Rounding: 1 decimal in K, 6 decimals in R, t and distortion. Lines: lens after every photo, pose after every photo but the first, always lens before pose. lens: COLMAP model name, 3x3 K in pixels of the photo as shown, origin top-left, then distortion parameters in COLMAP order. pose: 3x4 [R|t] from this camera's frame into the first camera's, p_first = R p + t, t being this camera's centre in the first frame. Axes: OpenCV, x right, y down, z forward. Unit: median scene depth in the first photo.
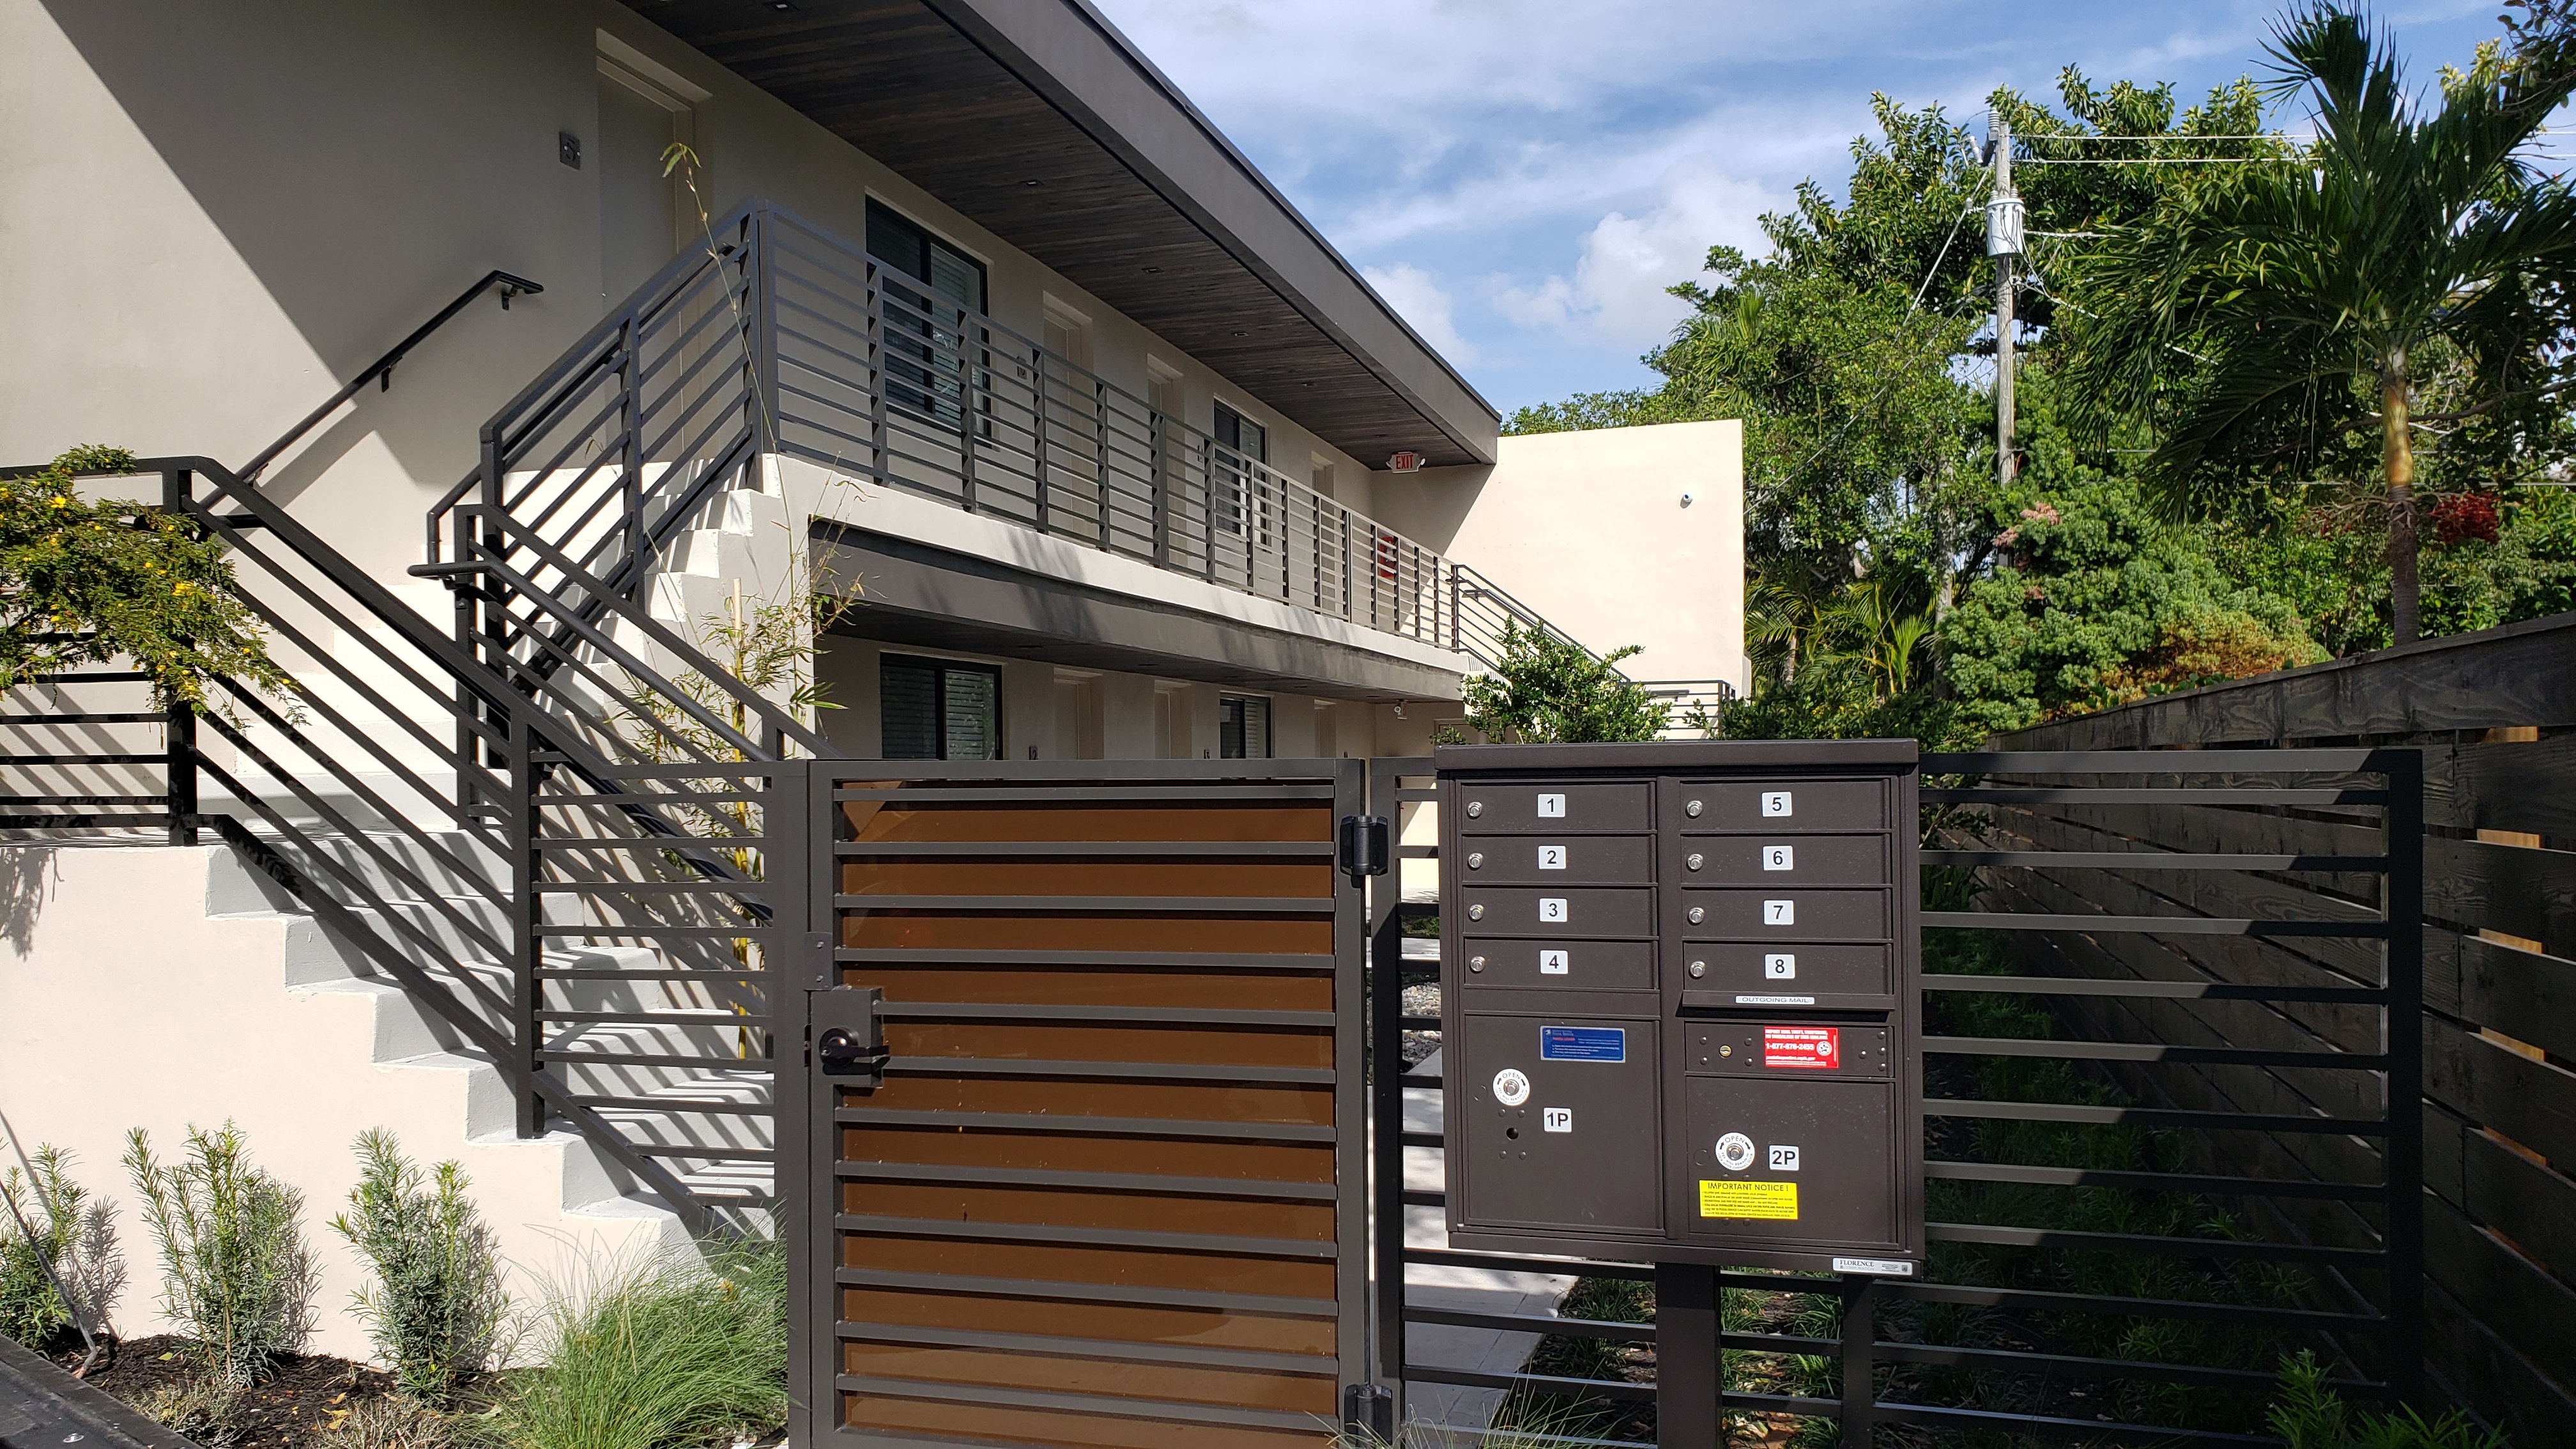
lens RADIAL K [[1969.2, 0, 1288.0], [0, 1969.2, 724.5], [0, 0, 1]] dist [0.003593, -0.001123]
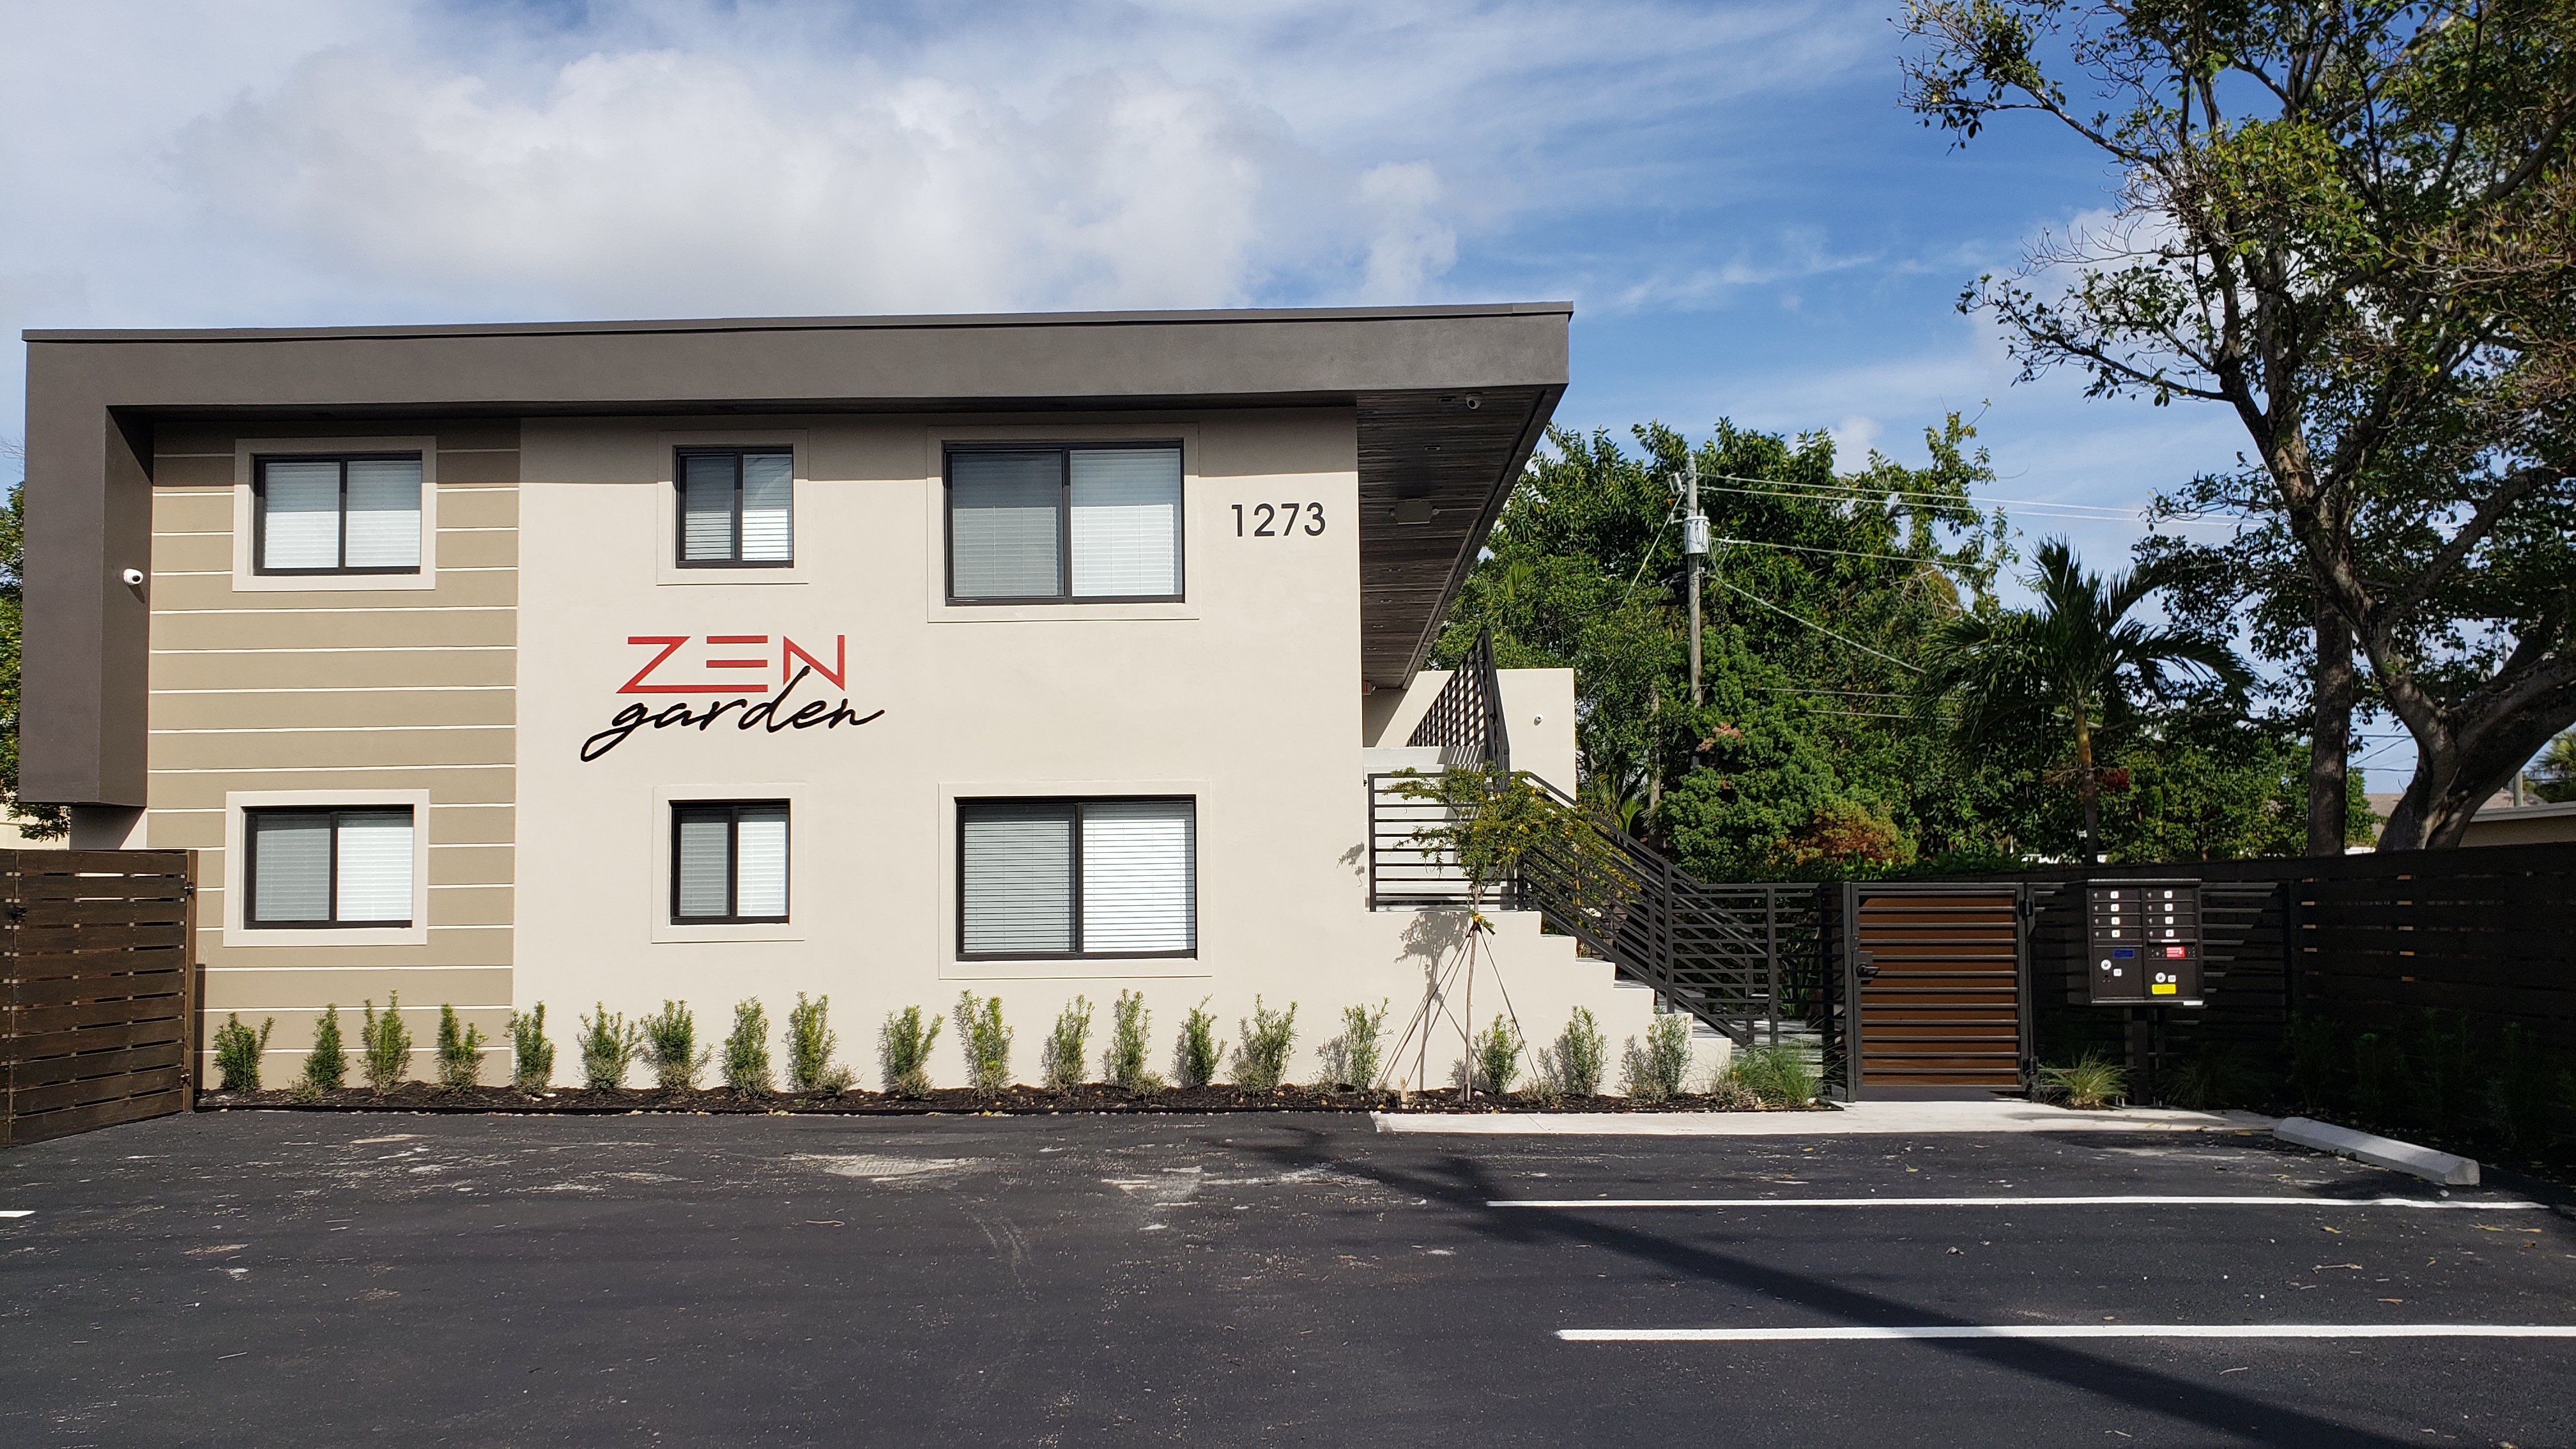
lens RADIAL K [[1969.2, 0, 1288.0], [0, 1969.2, 724.5], [0, 0, 1]] dist [0.003593, -0.001123]
pose [[0.959674, 0.028910, 0.279625, -0.355924], [-0.008278, 0.997173, -0.074684, 0.001004], [-0.280994, 0.069357, 0.957200, -0.328355]]
